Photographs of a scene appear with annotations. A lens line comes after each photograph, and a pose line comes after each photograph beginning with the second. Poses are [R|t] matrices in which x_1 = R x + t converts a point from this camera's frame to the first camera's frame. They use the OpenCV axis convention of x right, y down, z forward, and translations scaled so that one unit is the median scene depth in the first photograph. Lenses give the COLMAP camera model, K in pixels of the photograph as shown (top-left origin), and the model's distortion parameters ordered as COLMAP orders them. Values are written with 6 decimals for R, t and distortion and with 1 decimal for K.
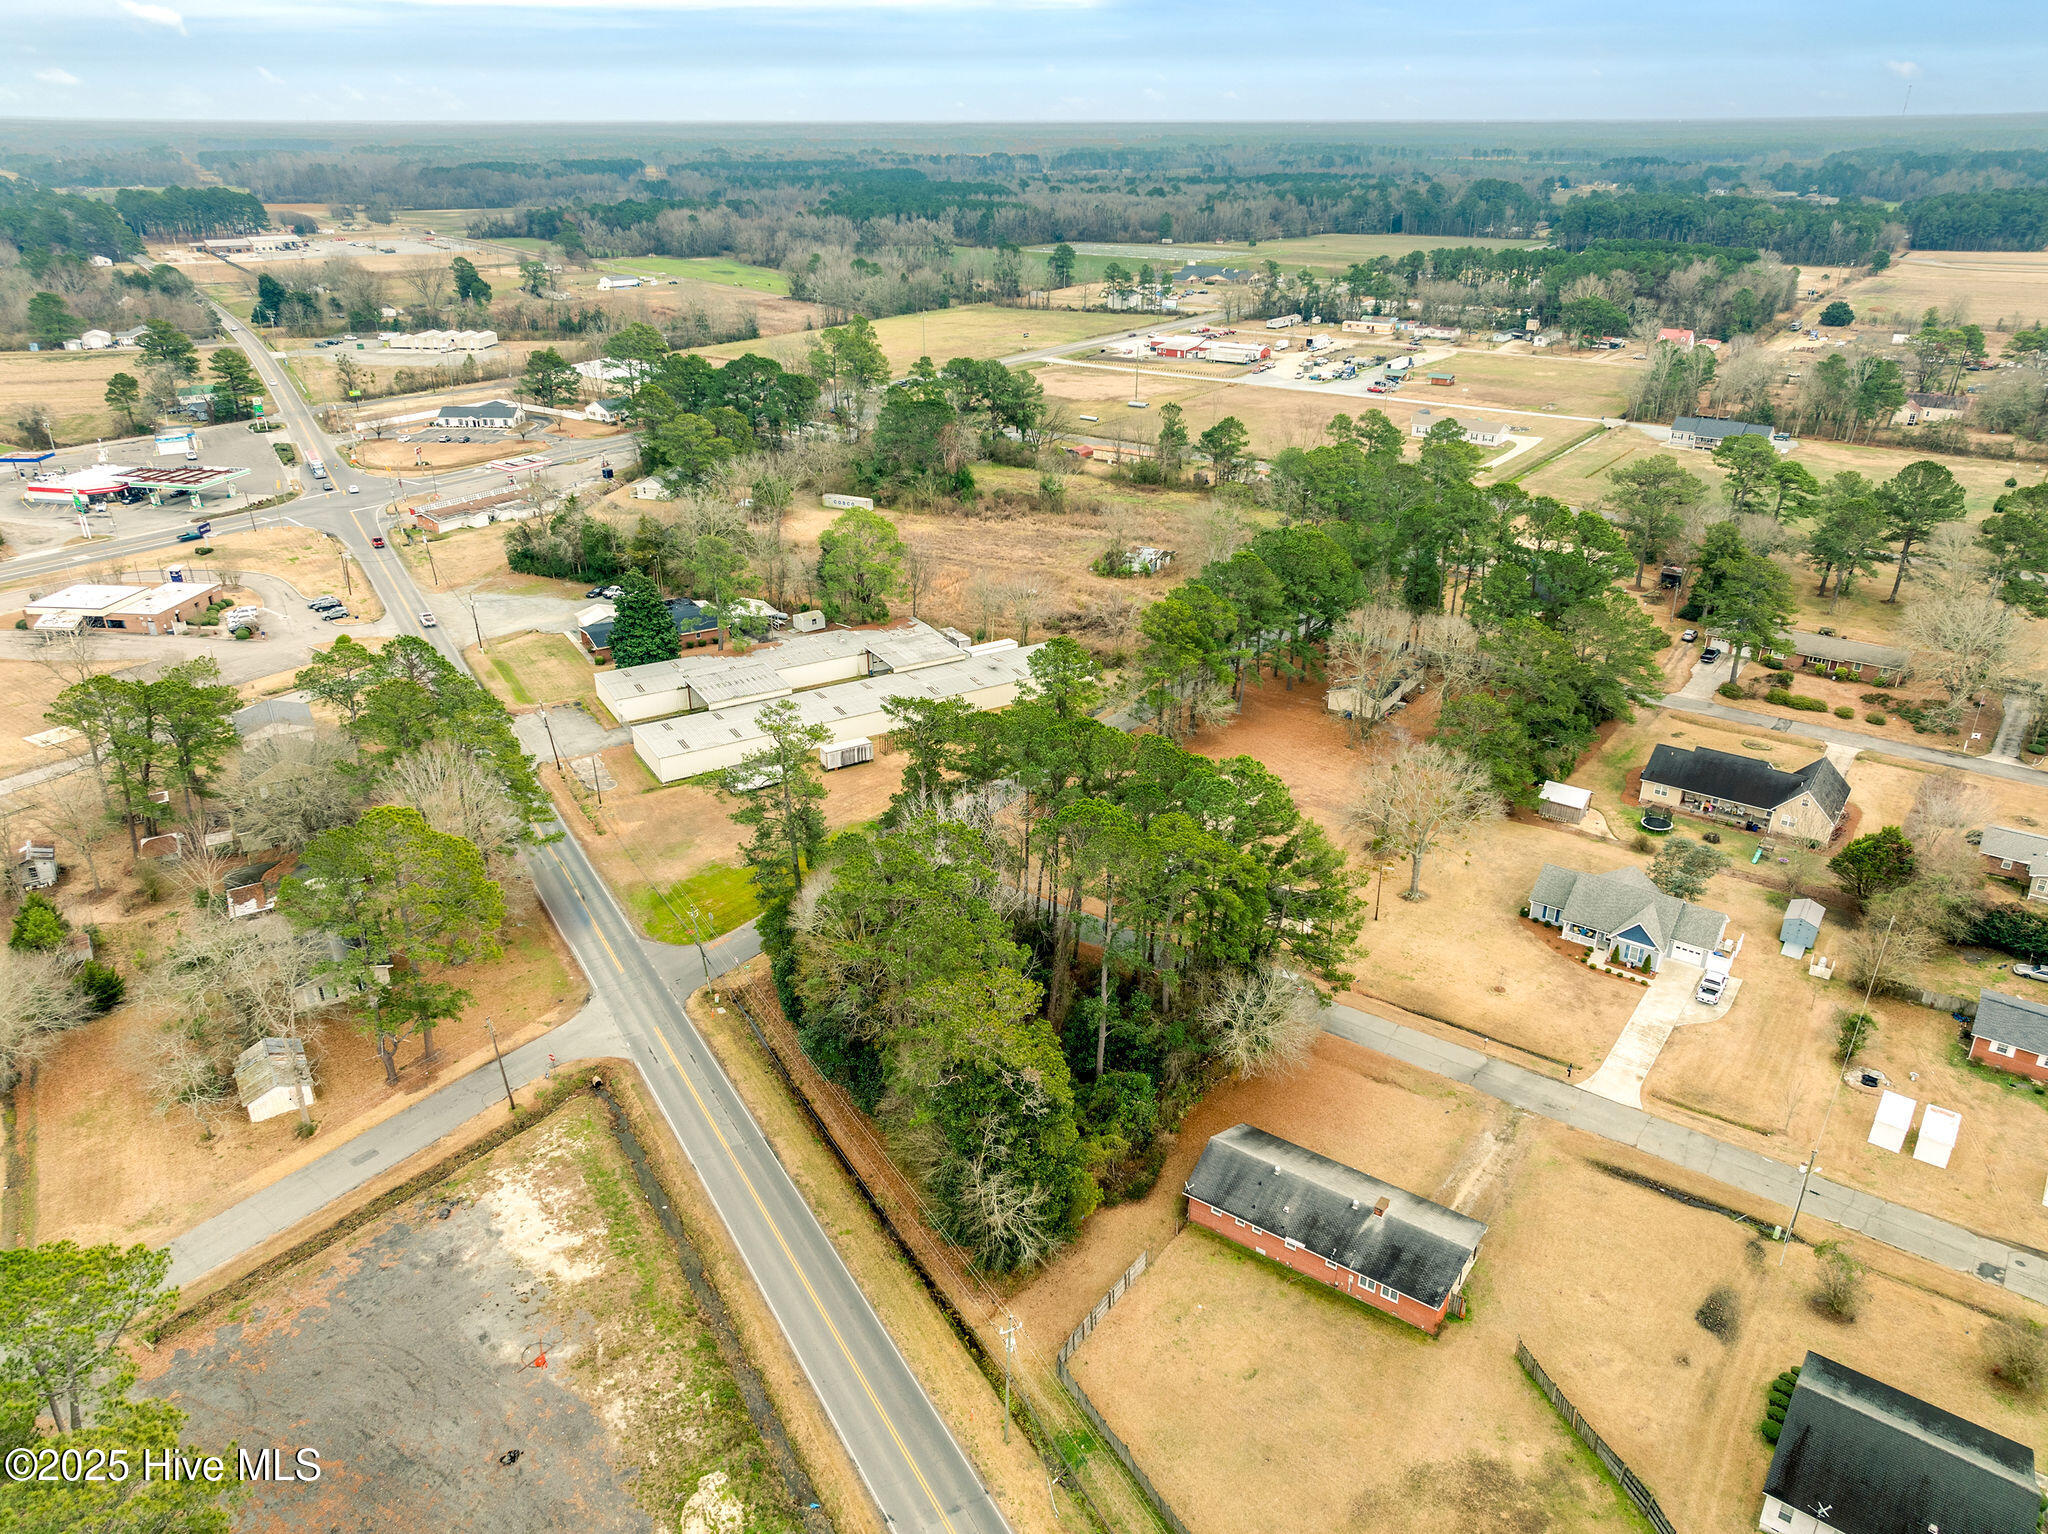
lens RADIAL K [[1422.7, 0, 1034.8], [0, 1422.7, 767.2], [0, 0, 1]] dist [0.000613, -0.003629]
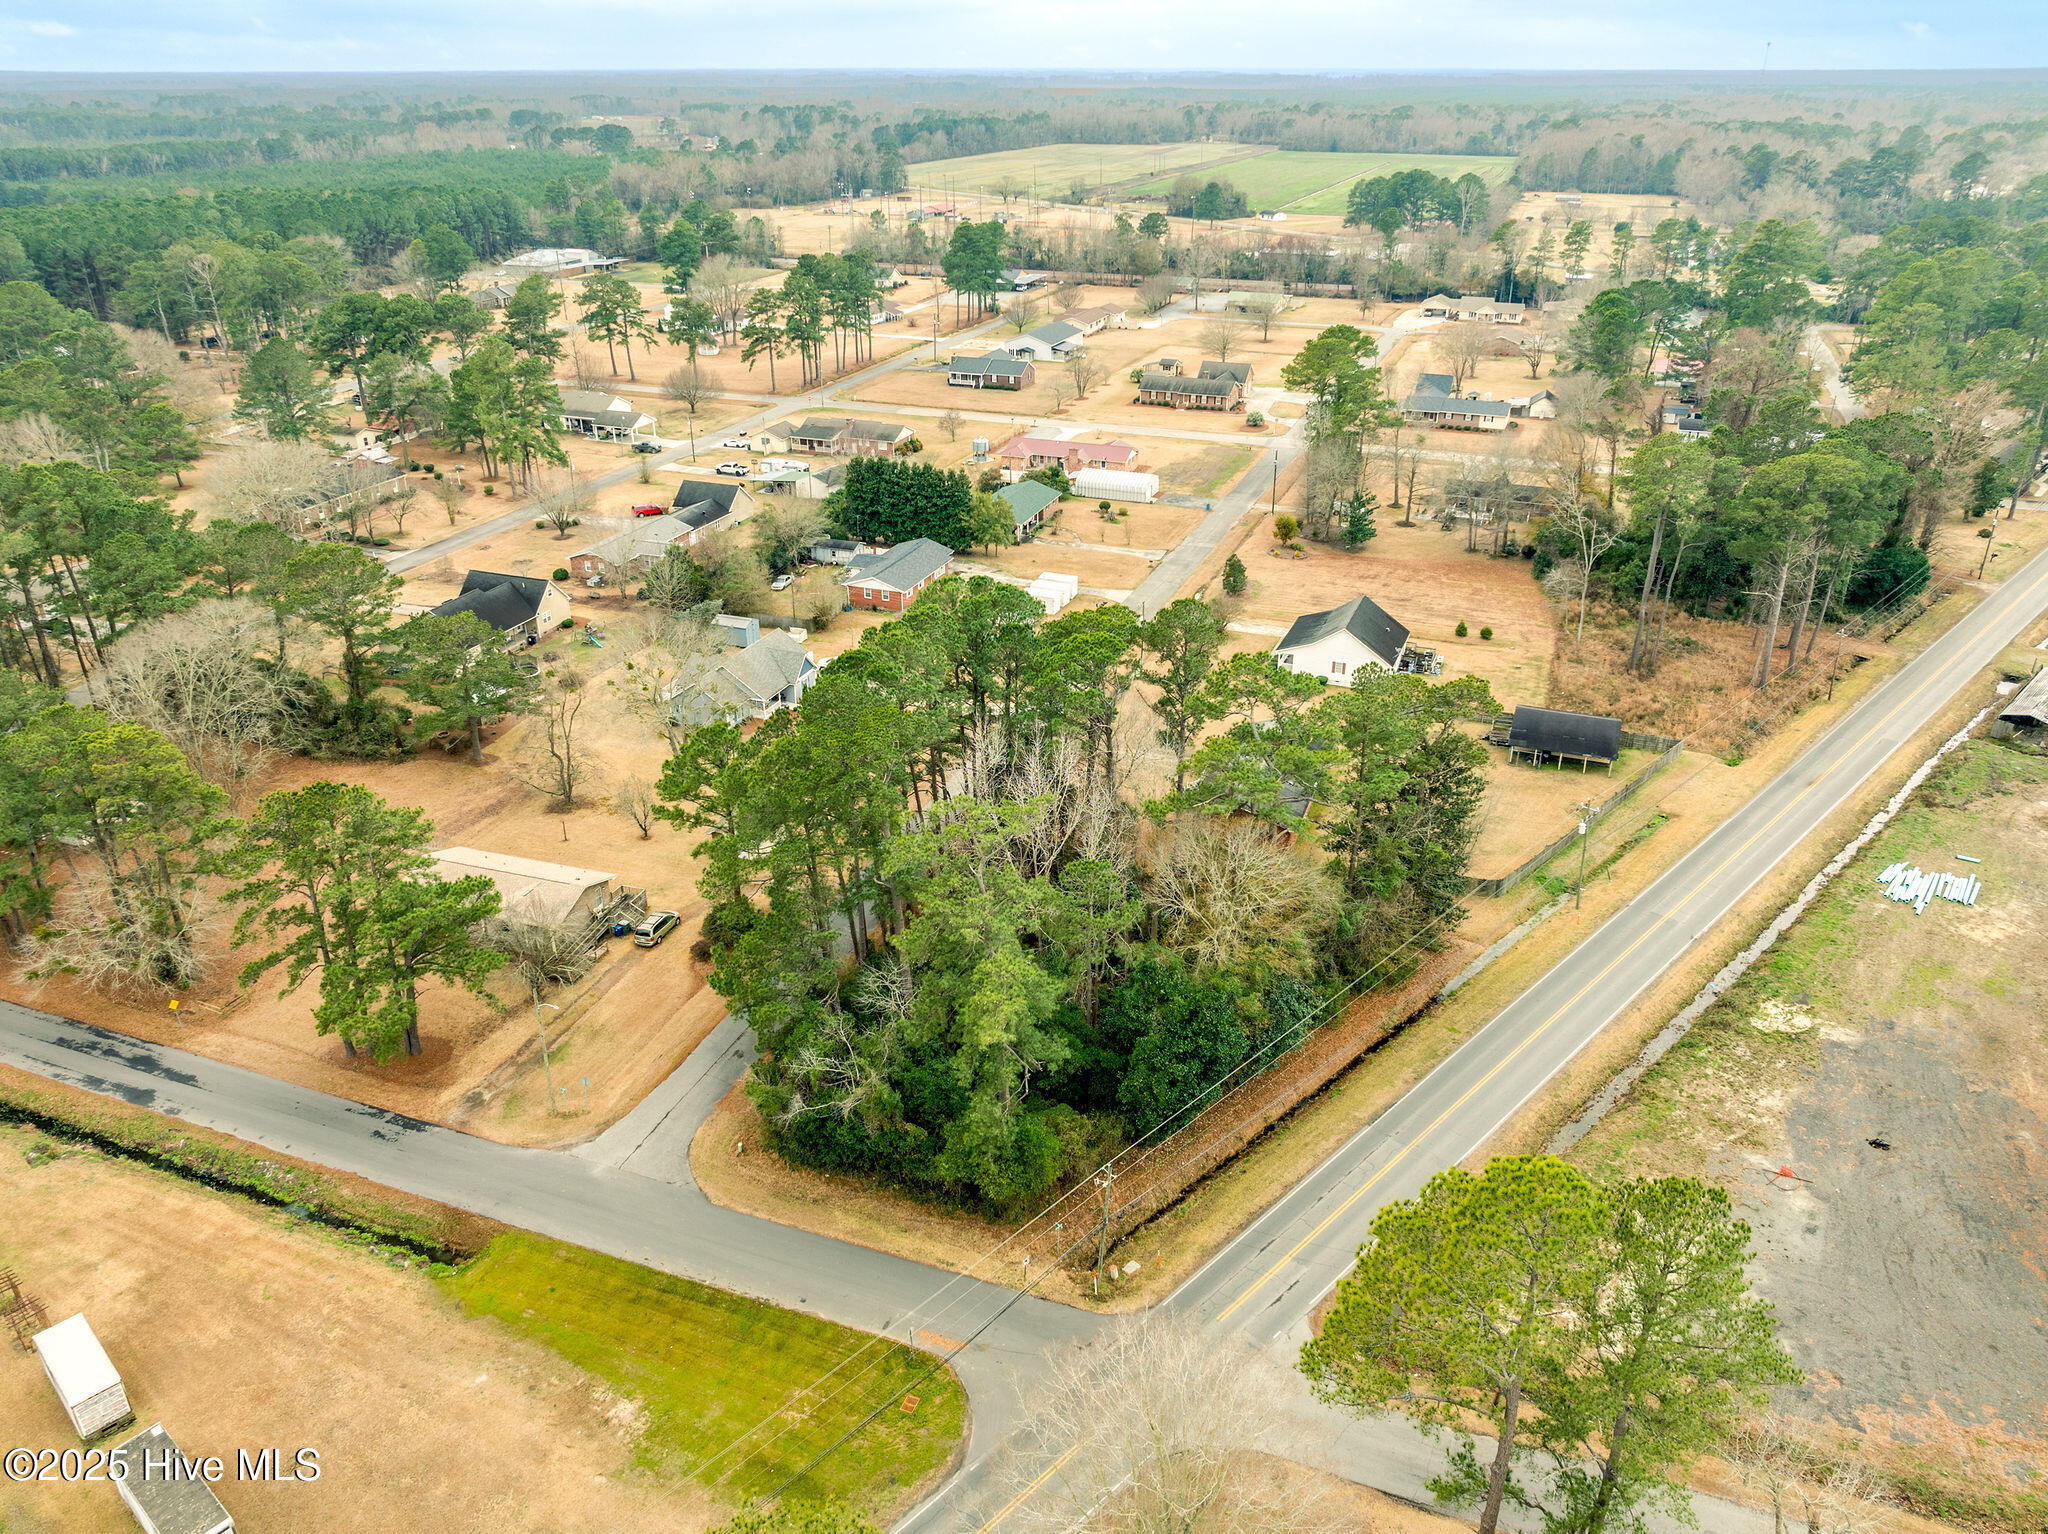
lens RADIAL K [[1476.7, 0, 1034.1], [0, 1476.7, 716.5], [0, 0, 1]] dist [-0.016688, -0.001440]
pose [[-0.262106, -0.389610, 0.882896, -0.711476], [0.403052, 0.787071, 0.466978, -0.345118], [-0.876841, 0.478250, -0.049263, 1.002345]]
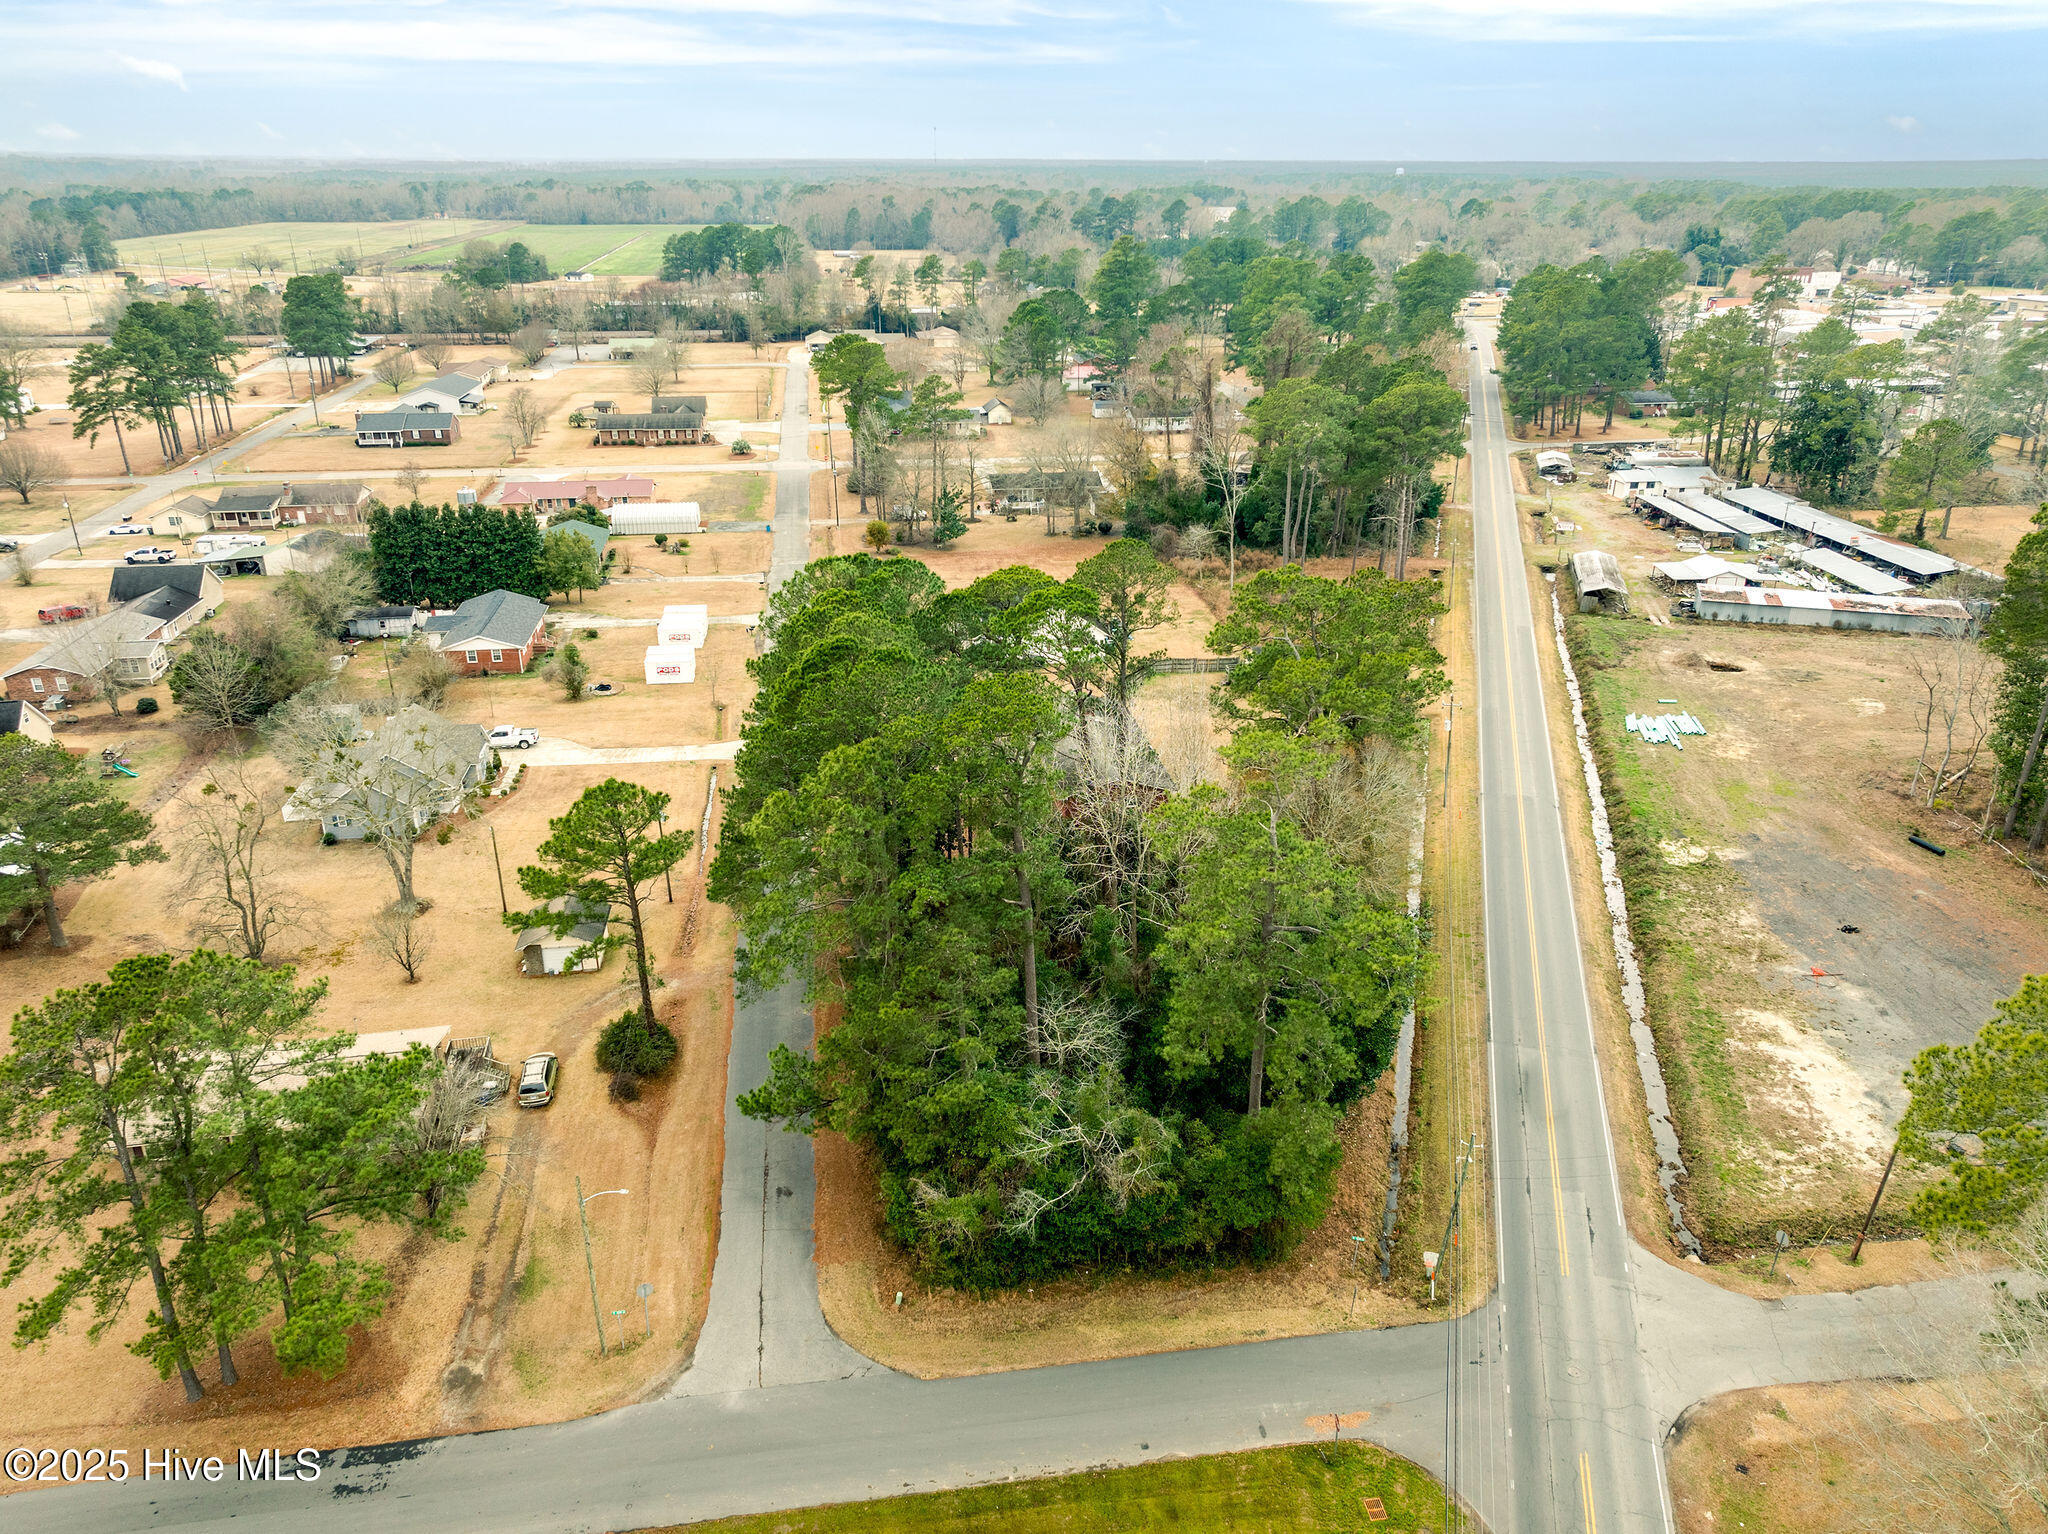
lens RADIAL K [[1436.7, 0, 1033.9], [0, 1436.7, 730.3], [0, 0, 1]] dist [0.001692, 0.009405]
pose [[-0.697973, -0.266967, 0.664502, -0.440305], [0.295256, 0.738096, 0.606662, -0.355128], [-0.652425, 0.619631, -0.436347, 1.266913]]
